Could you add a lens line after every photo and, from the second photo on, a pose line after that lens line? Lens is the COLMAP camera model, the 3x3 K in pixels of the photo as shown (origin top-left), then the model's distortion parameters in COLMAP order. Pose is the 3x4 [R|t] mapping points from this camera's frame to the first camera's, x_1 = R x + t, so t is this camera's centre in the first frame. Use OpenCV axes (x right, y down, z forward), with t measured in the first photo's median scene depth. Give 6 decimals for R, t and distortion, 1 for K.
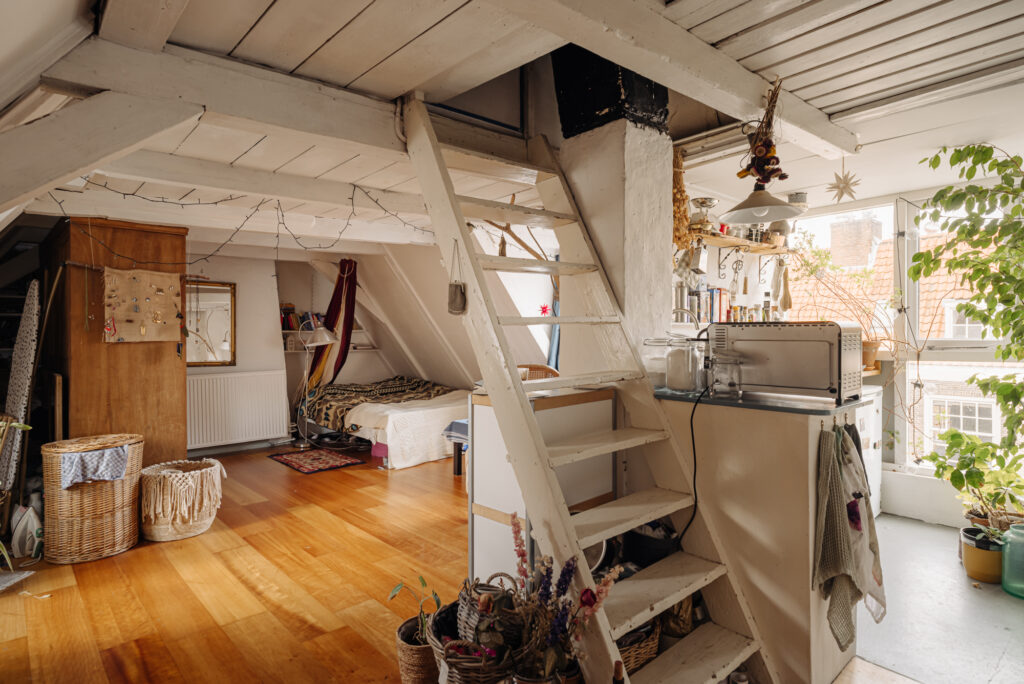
lens RADIAL K [[573.5, 0, 511.3], [0, 573.5, 337.7], [0, 0, 1]] dist [0.004412, 0.000138]
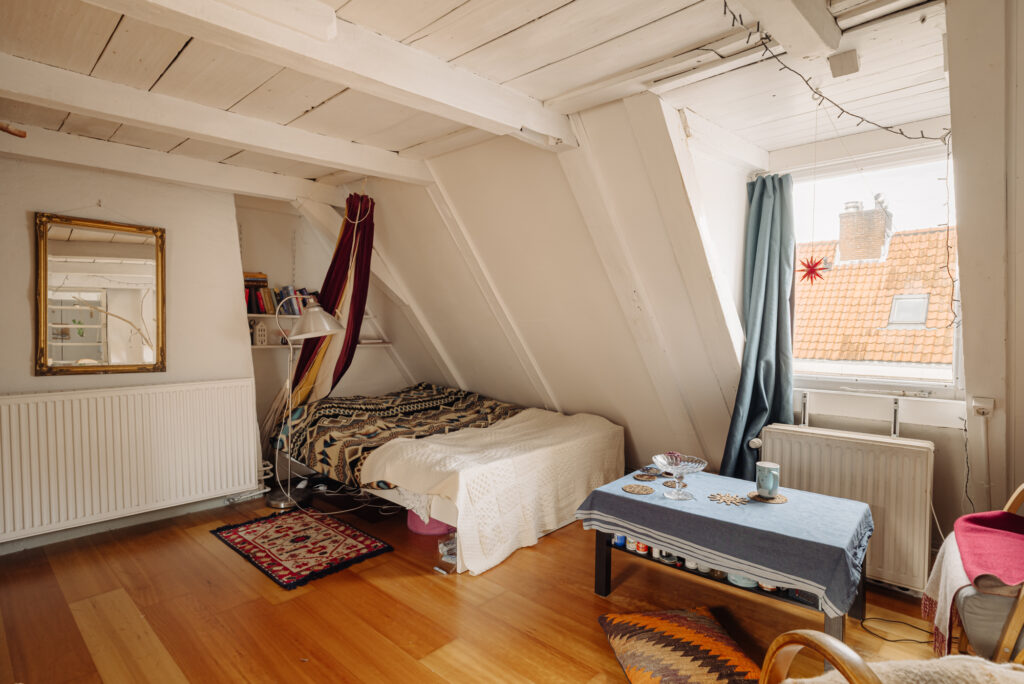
lens RADIAL K [[536.1, 0, 506.4], [0, 536.1, 348.1], [0, 0, 1]] dist [0.006358, 0.001190]
pose [[0.997392, 0.008620, 0.071652, -0.165995], [-0.010891, 0.999449, 0.031361, 0.003957], [-0.071342, -0.032060, 0.996937, 0.411484]]
